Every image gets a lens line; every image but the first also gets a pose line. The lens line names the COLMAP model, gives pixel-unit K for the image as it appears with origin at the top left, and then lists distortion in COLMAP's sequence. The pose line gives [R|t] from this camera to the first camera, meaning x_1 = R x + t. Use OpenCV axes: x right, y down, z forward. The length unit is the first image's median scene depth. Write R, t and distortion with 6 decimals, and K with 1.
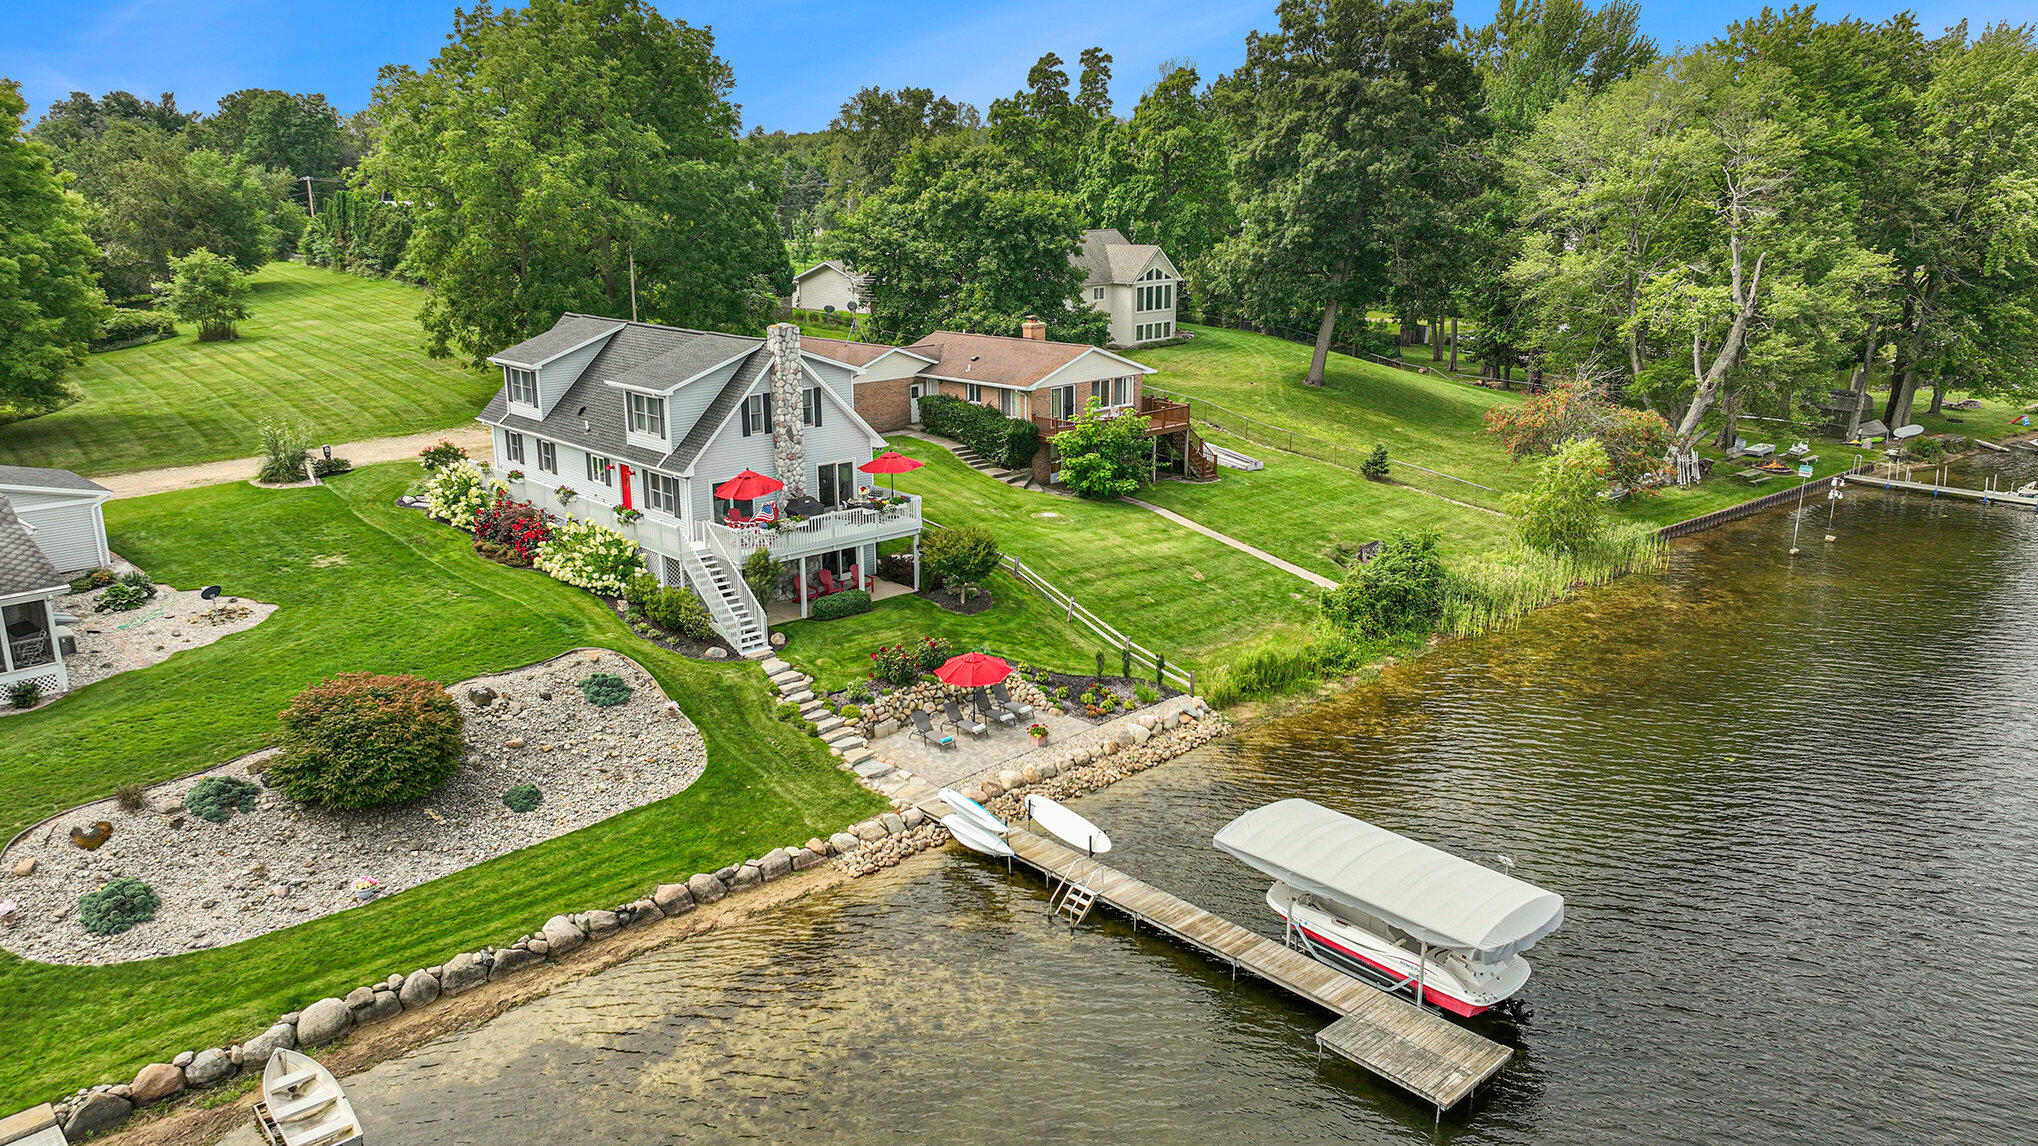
lens RADIAL K [[1435.2, 0, 1017.1], [0, 1435.2, 575.0], [0, 0, 1]] dist [-0.003962, 0.024804]
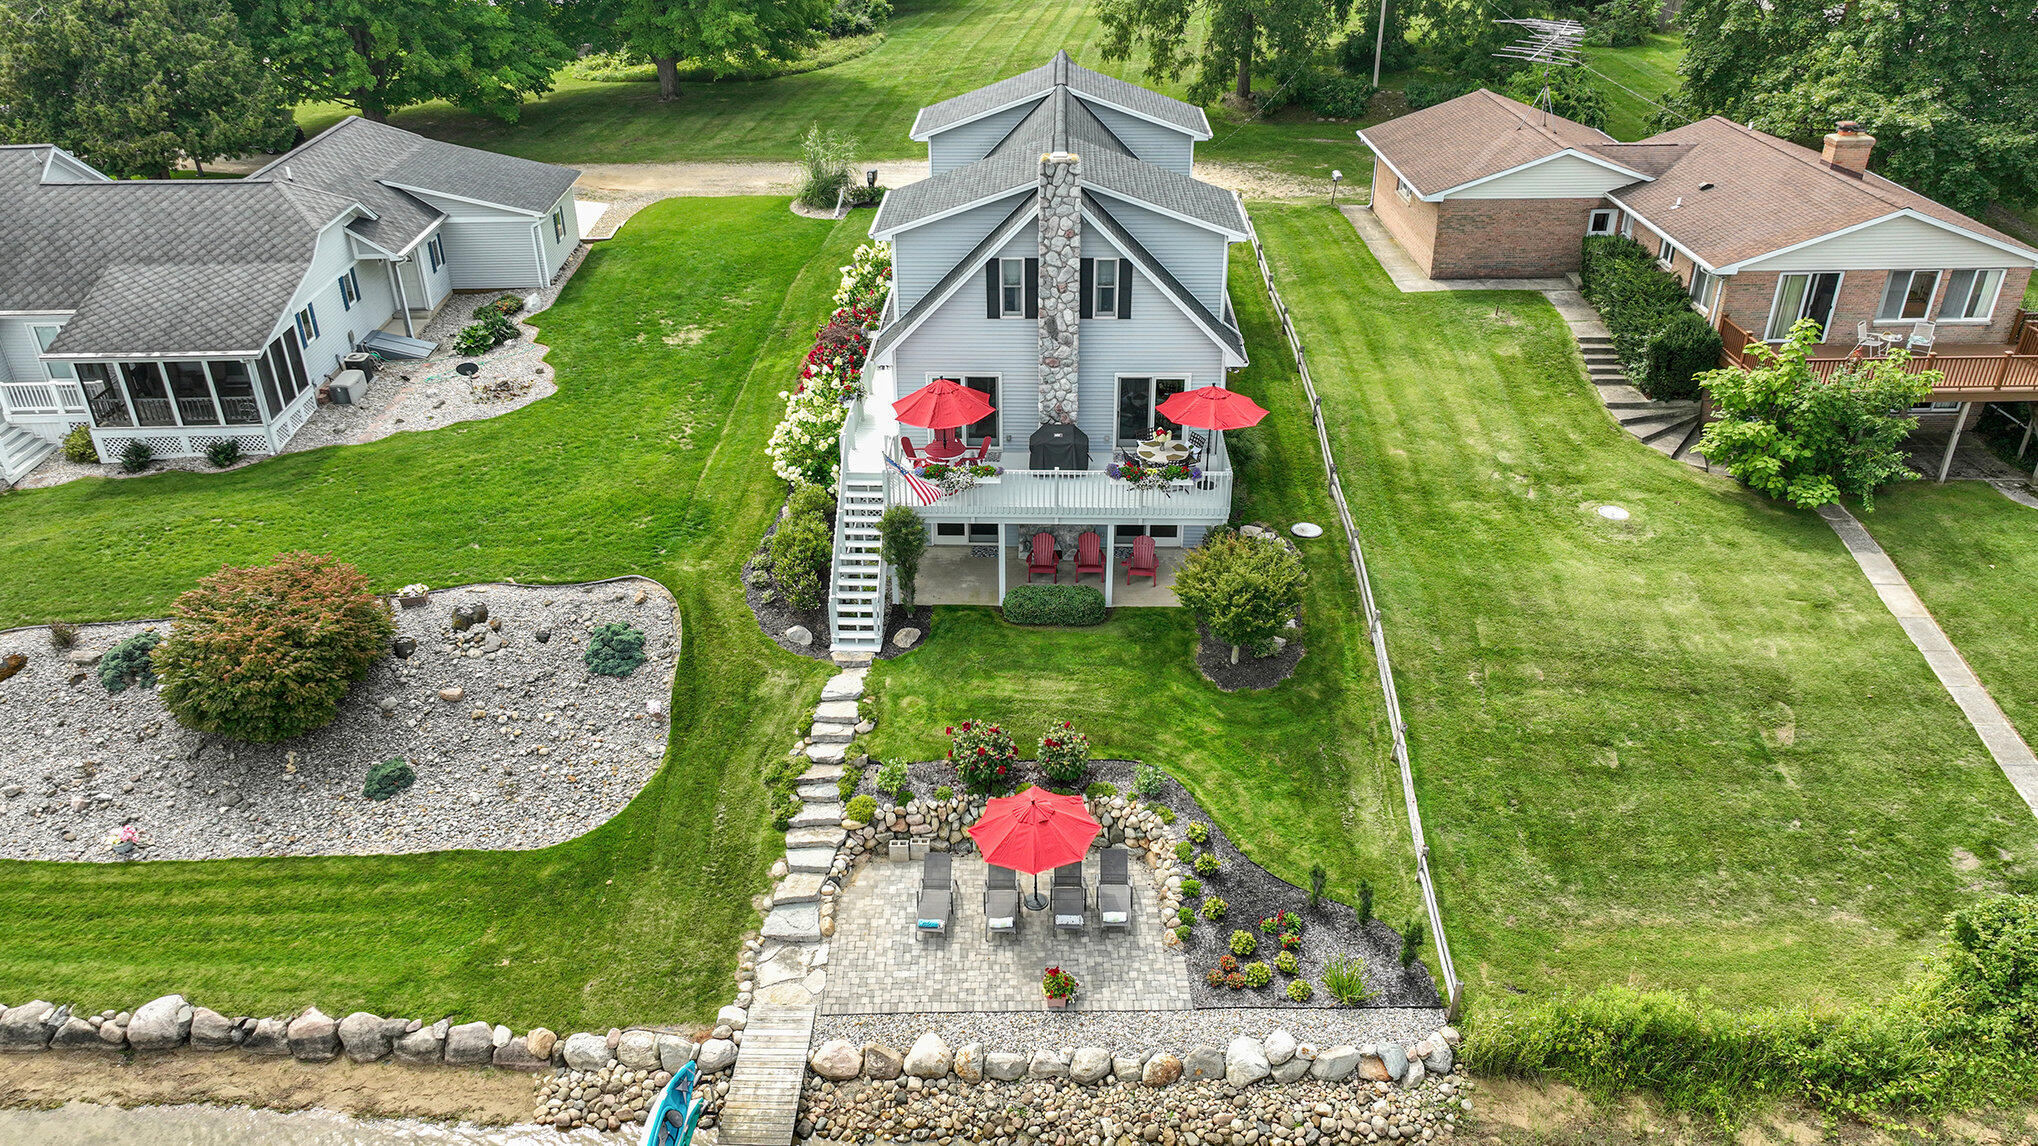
lens RADIAL K [[1435.2, 0, 1017.1], [0, 1435.2, 575.0], [0, 0, 1]] dist [-0.003962, 0.024804]
pose [[0.716622, 0.341010, -0.608412, 0.255901], [-0.178215, 0.932894, 0.312968, -0.190777], [0.674309, -0.115852, 0.729305, 0.499147]]
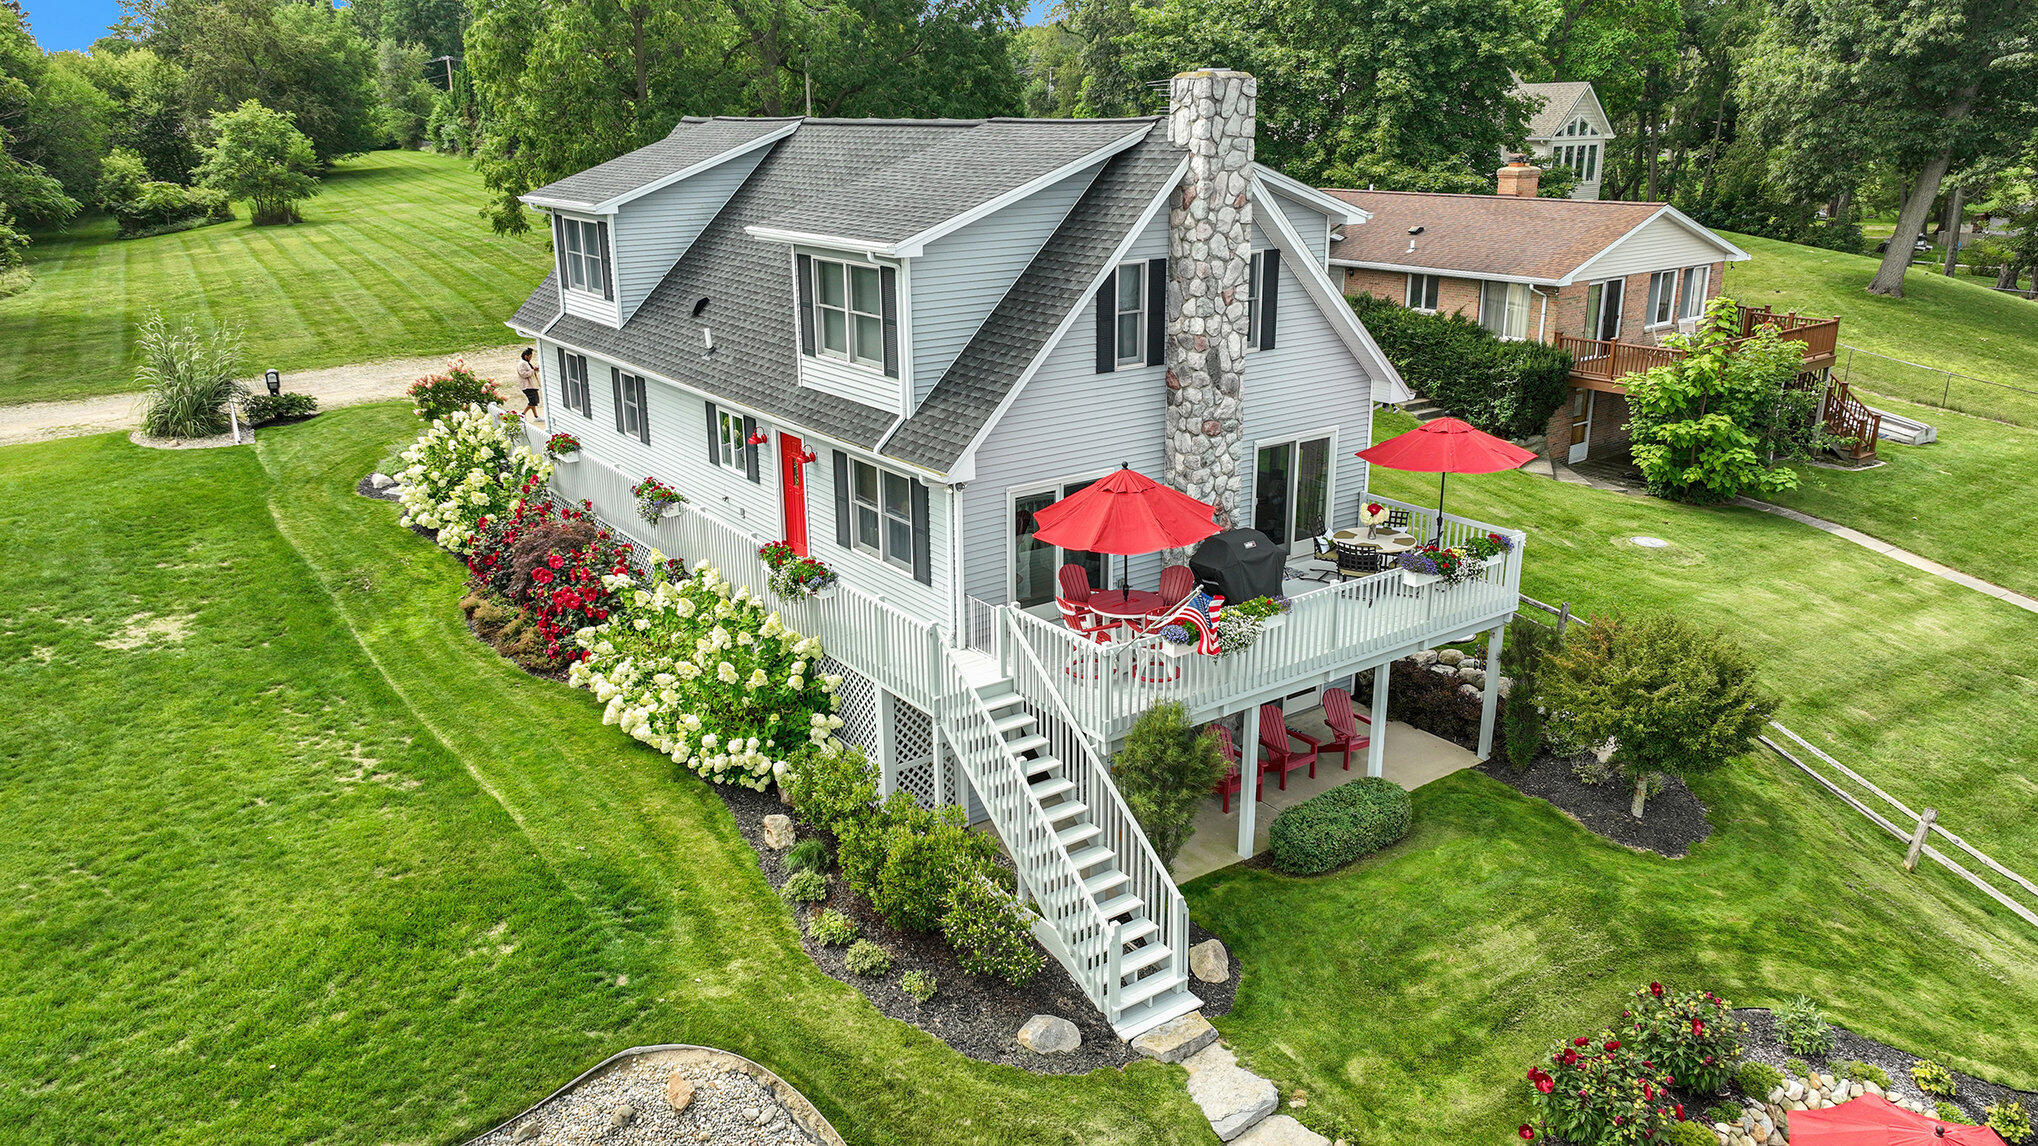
lens RADIAL K [[1435.2, 0, 1017.1], [0, 1435.2, 575.0], [0, 0, 1]] dist [-0.003962, 0.024804]
pose [[0.993510, 0.032746, -0.108925, -0.164707], [-0.027204, 0.998277, 0.051982, -0.060829], [0.110440, -0.048681, 0.992690, 0.603441]]
